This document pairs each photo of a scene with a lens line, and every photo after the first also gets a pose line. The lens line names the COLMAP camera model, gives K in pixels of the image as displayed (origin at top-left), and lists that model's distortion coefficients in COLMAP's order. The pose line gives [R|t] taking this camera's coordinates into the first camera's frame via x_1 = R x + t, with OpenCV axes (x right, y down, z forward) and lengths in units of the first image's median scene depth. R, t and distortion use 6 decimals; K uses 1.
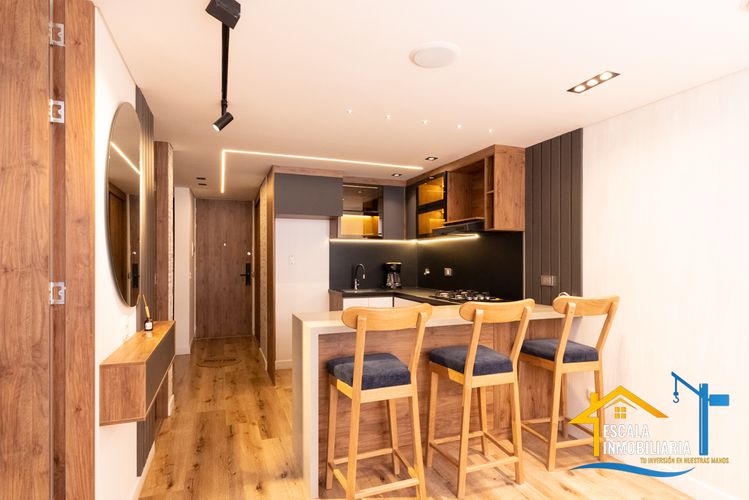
lens RADIAL K [[389.3, 0, 375.9], [0, 389.3, 260.9], [0, 0, 1]] dist [0.000531, -0.000059]
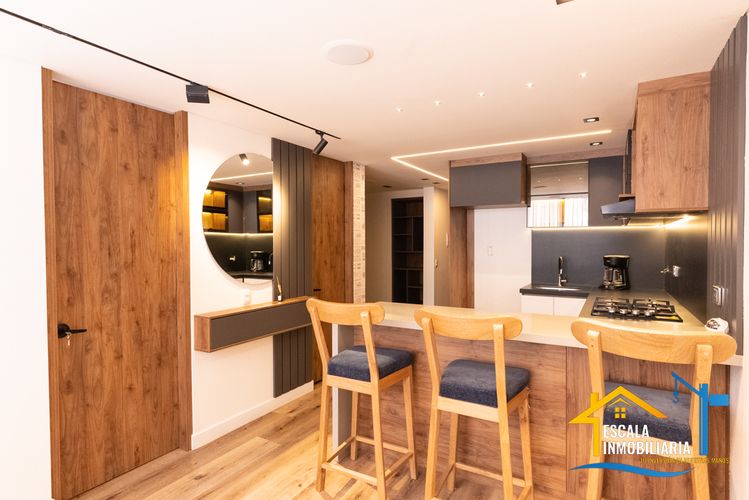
lens RADIAL K [[383.6, 0, 374.5], [0, 383.6, 250.0], [0, 0, 1]] dist [0.000280, -0.000116]
pose [[0.646404, 0.006583, -0.762967, 0.716376], [-0.001177, 0.999970, 0.007631, -0.025679], [0.762994, -0.004035, 0.646392, 0.317555]]
